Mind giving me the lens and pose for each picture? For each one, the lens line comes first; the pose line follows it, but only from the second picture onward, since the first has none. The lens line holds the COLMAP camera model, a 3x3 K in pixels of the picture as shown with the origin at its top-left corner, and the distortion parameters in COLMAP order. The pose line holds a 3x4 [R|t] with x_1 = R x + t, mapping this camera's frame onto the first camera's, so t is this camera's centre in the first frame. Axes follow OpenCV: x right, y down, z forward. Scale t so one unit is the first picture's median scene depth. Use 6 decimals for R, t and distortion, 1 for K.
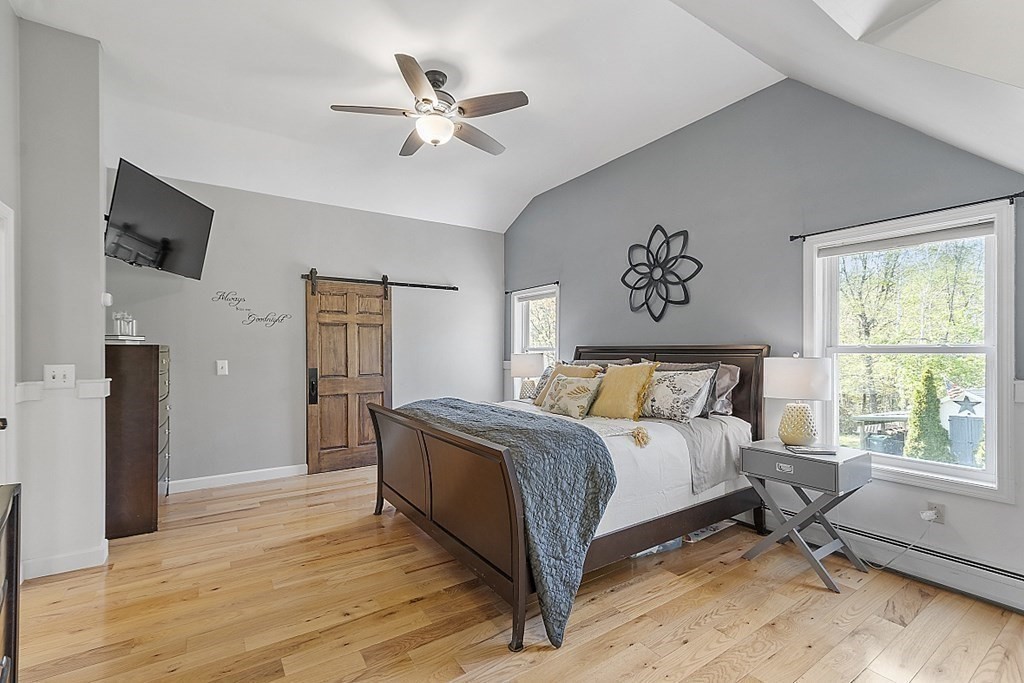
lens RADIAL K [[454.2, 0, 510.8], [0, 454.2, 346.5], [0, 0, 1]] dist [0.003110, -0.000104]
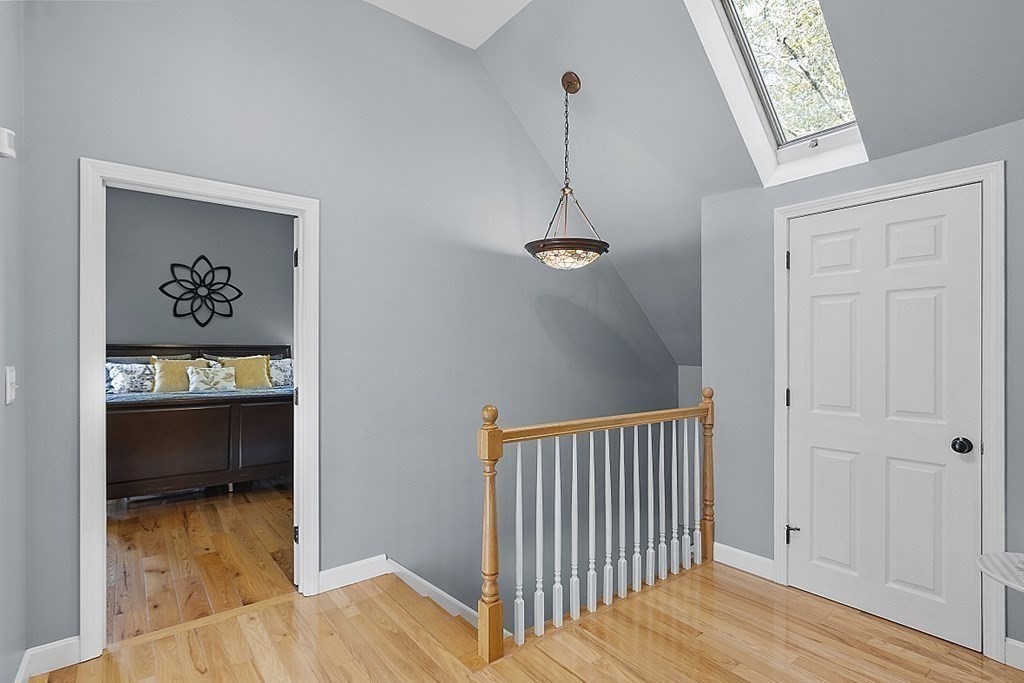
lens RADIAL K [[490.4, 0, 511.6], [0, 490.4, 346.1], [0, 0, 1]] dist [0.000667, 0.000047]
pose [[-0.067641, 0.007088, 0.997685, -1.199427], [-0.005695, 0.999956, -0.007490, 0.007636], [-0.997693, -0.006188, -0.067597, 0.185222]]
